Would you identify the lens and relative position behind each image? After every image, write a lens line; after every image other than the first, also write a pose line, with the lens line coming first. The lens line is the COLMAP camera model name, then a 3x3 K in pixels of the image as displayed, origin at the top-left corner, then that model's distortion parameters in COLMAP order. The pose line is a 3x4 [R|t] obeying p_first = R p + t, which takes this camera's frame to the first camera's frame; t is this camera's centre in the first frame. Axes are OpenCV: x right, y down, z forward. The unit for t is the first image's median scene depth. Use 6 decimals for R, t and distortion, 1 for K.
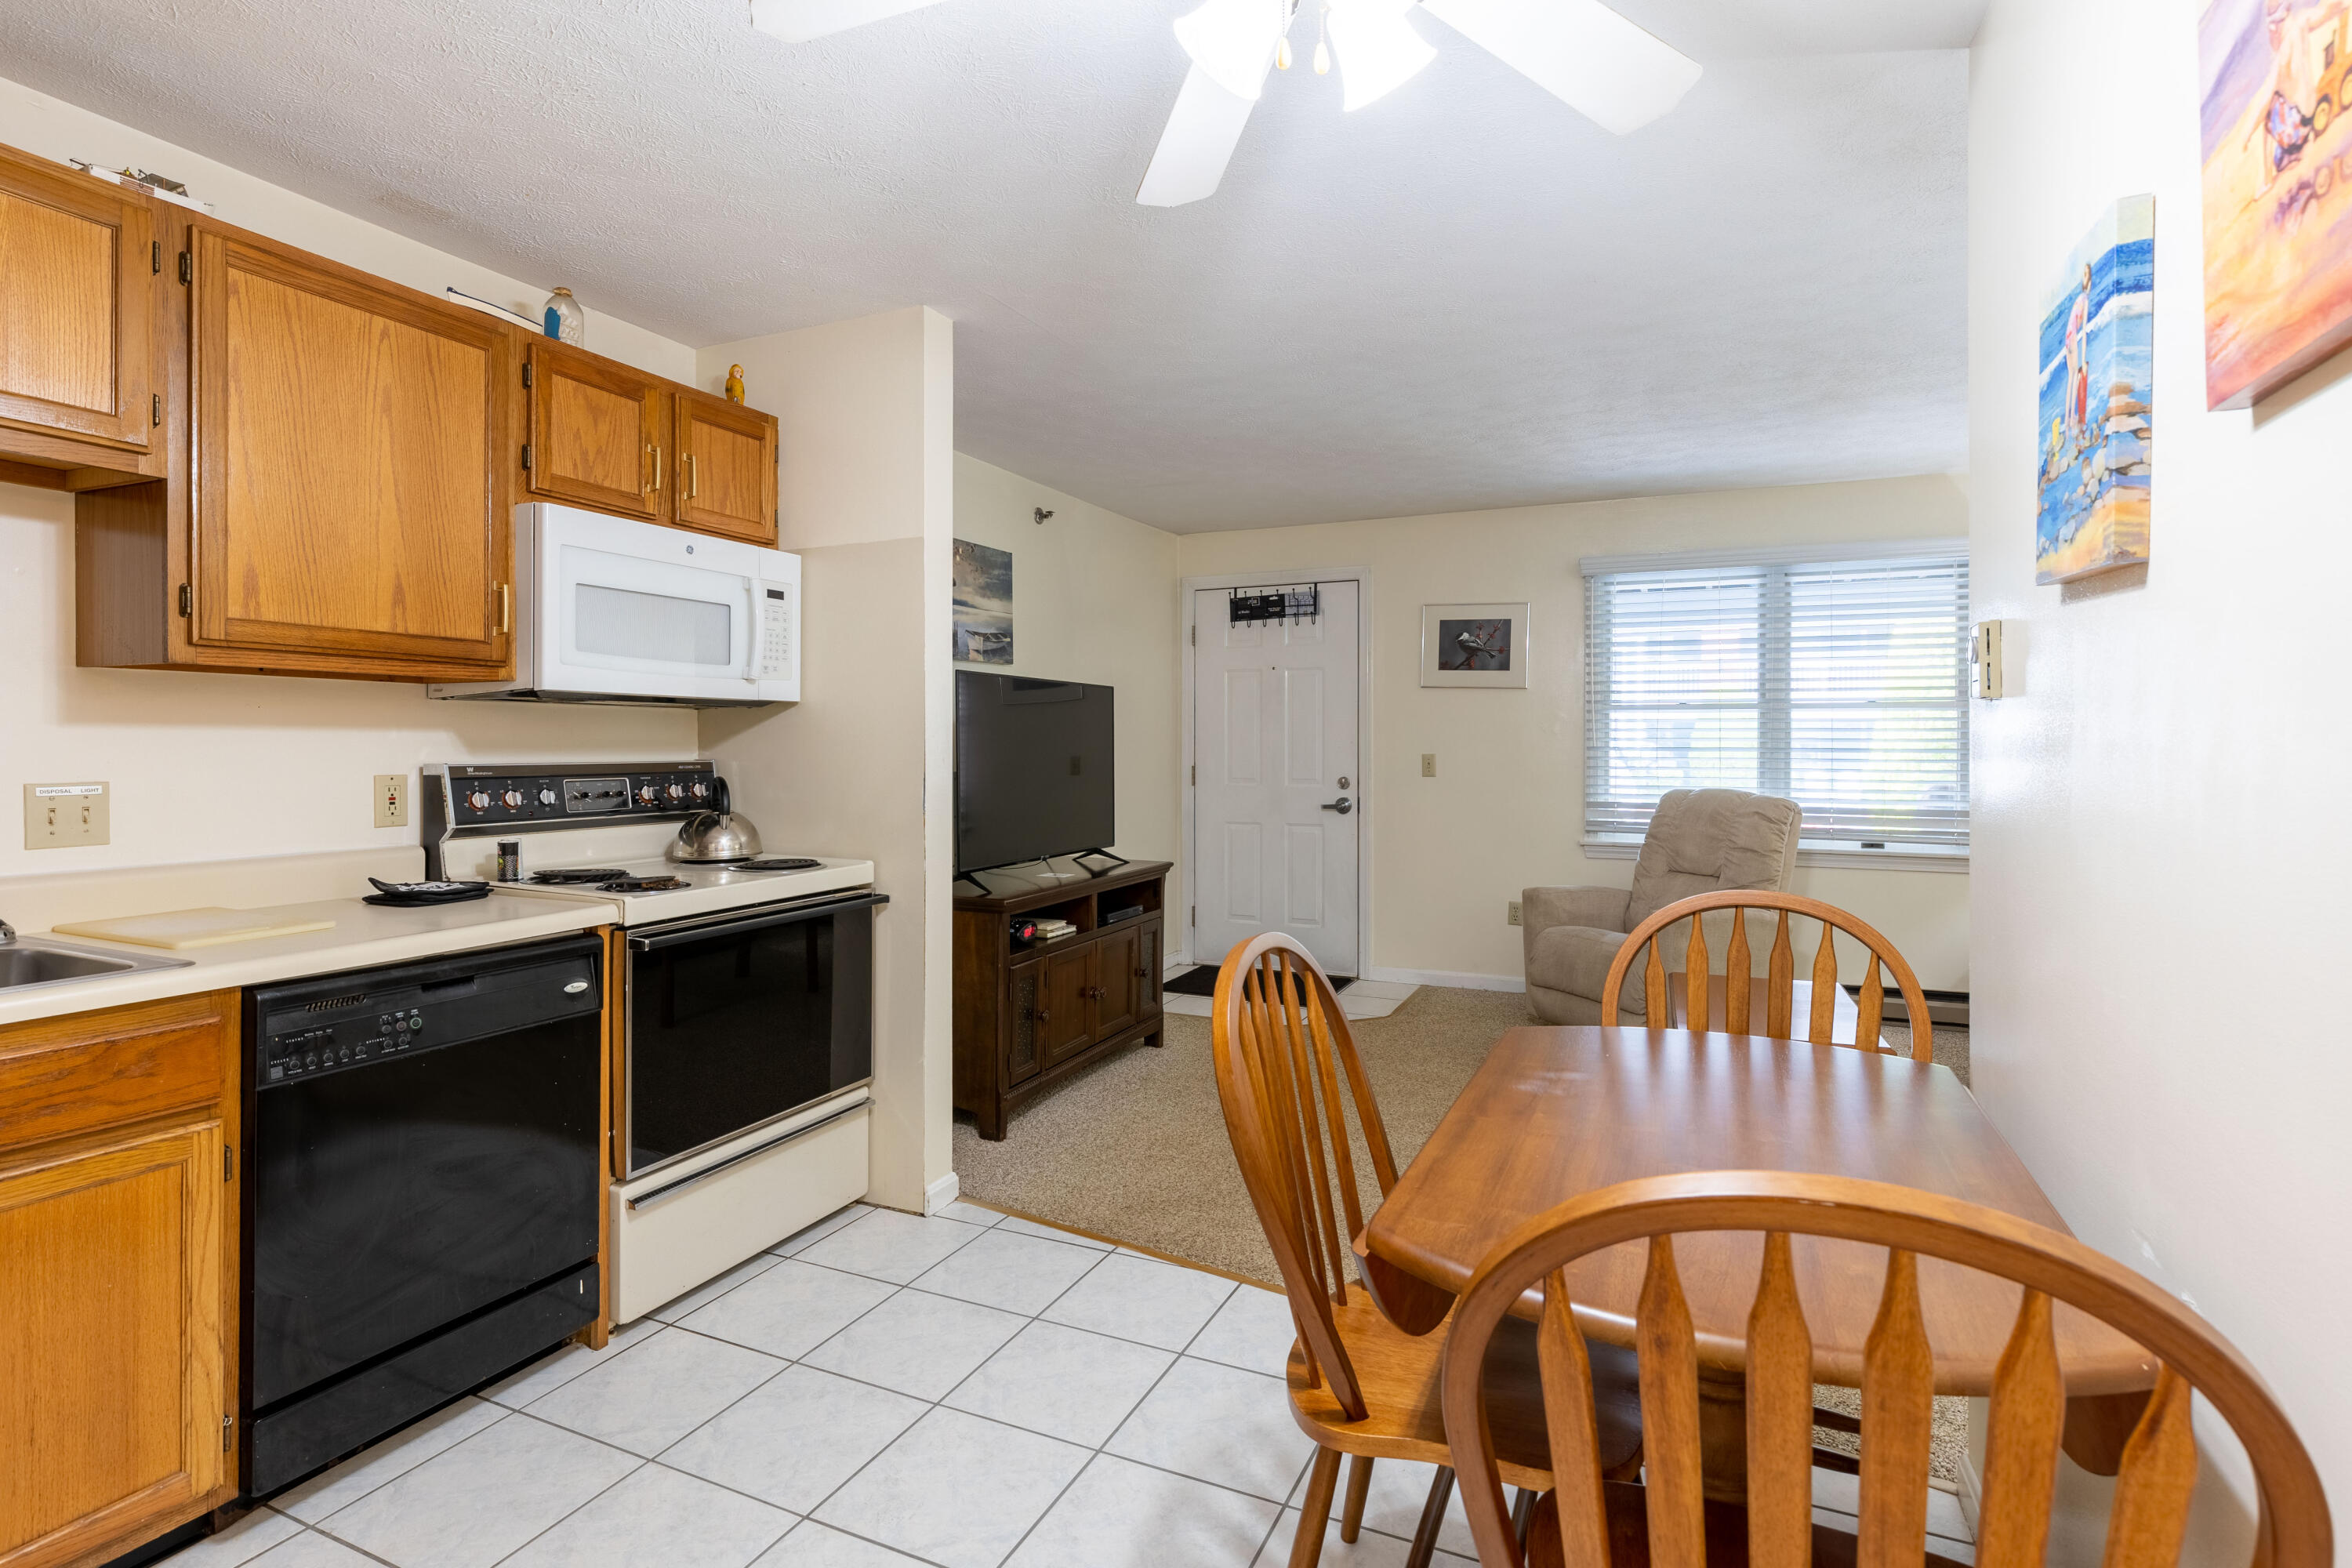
lens RADIAL K [[1148.9, 0, 1202.8], [0, 1148.9, 750.1], [0, 0, 1]] dist [-0.001231, 0.000507]
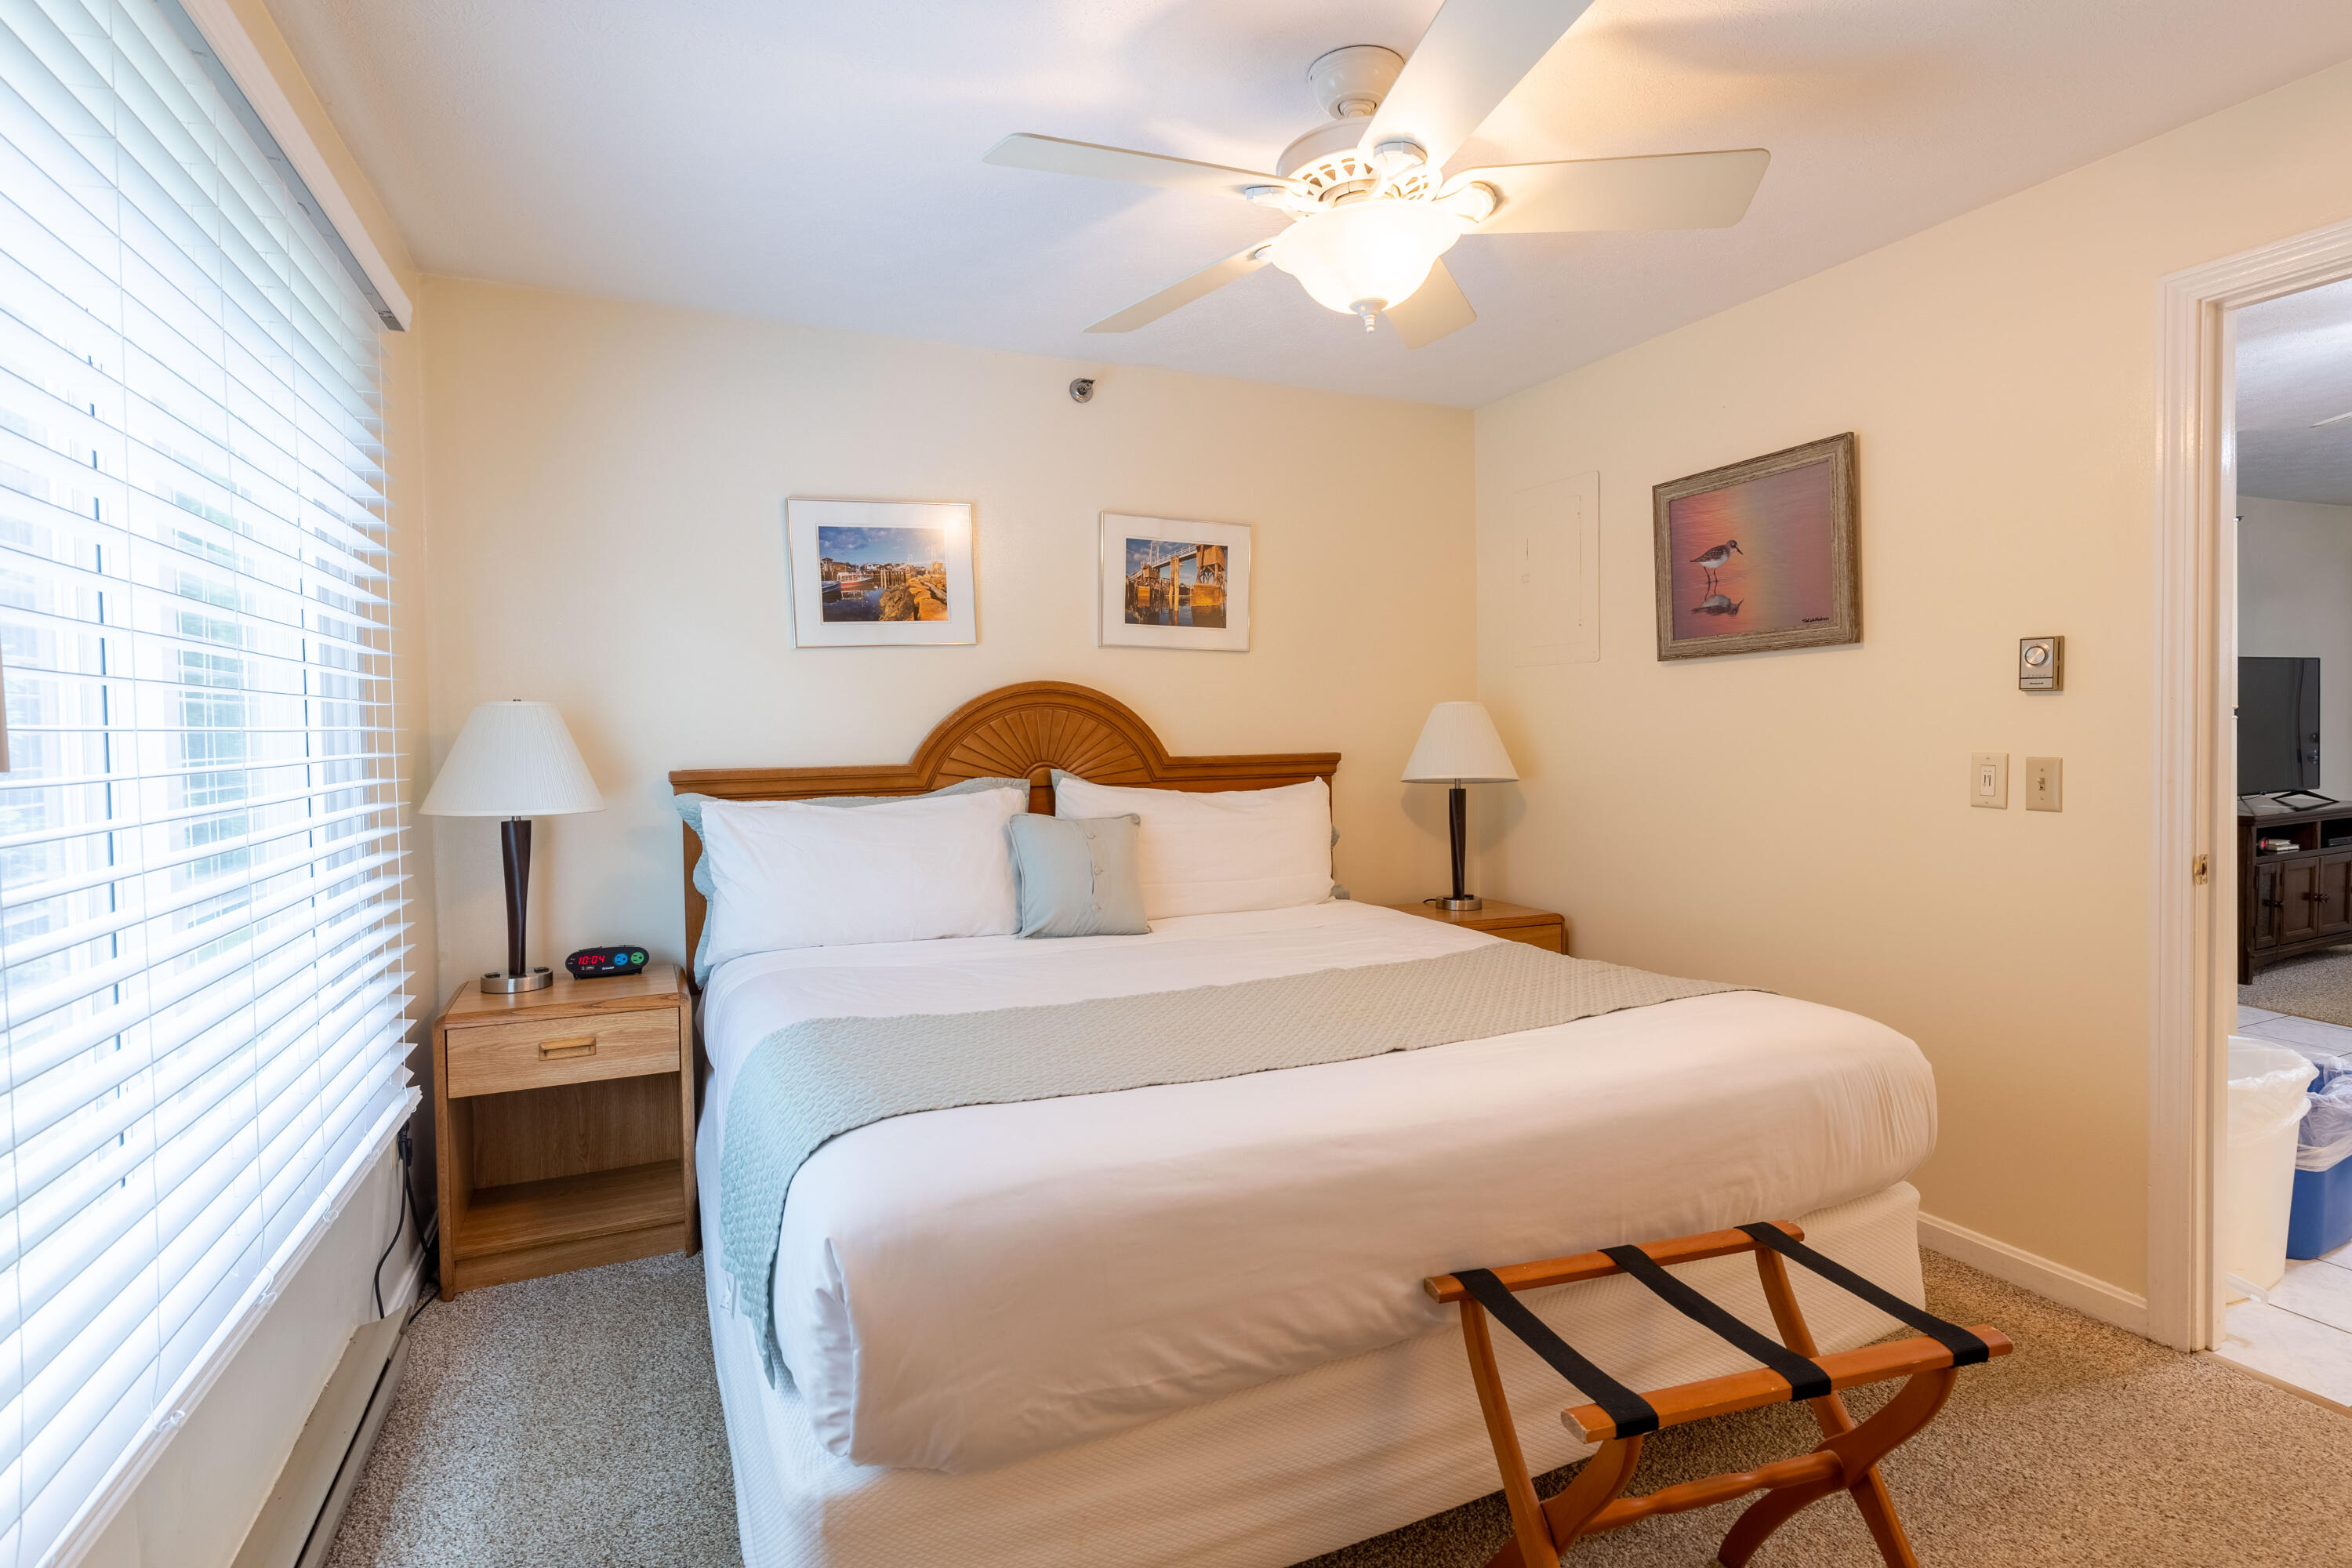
lens RADIAL K [[1148.9, 0, 1171.3], [0, 1148.9, 769.4], [0, 0, 1]] dist [-0.001231, 0.000507]
pose [[0.734631, 0.013759, -0.678327, -0.241644], [0.018986, 0.998986, 0.040825, -0.013909], [0.678201, -0.042870, 0.733625, -1.165332]]
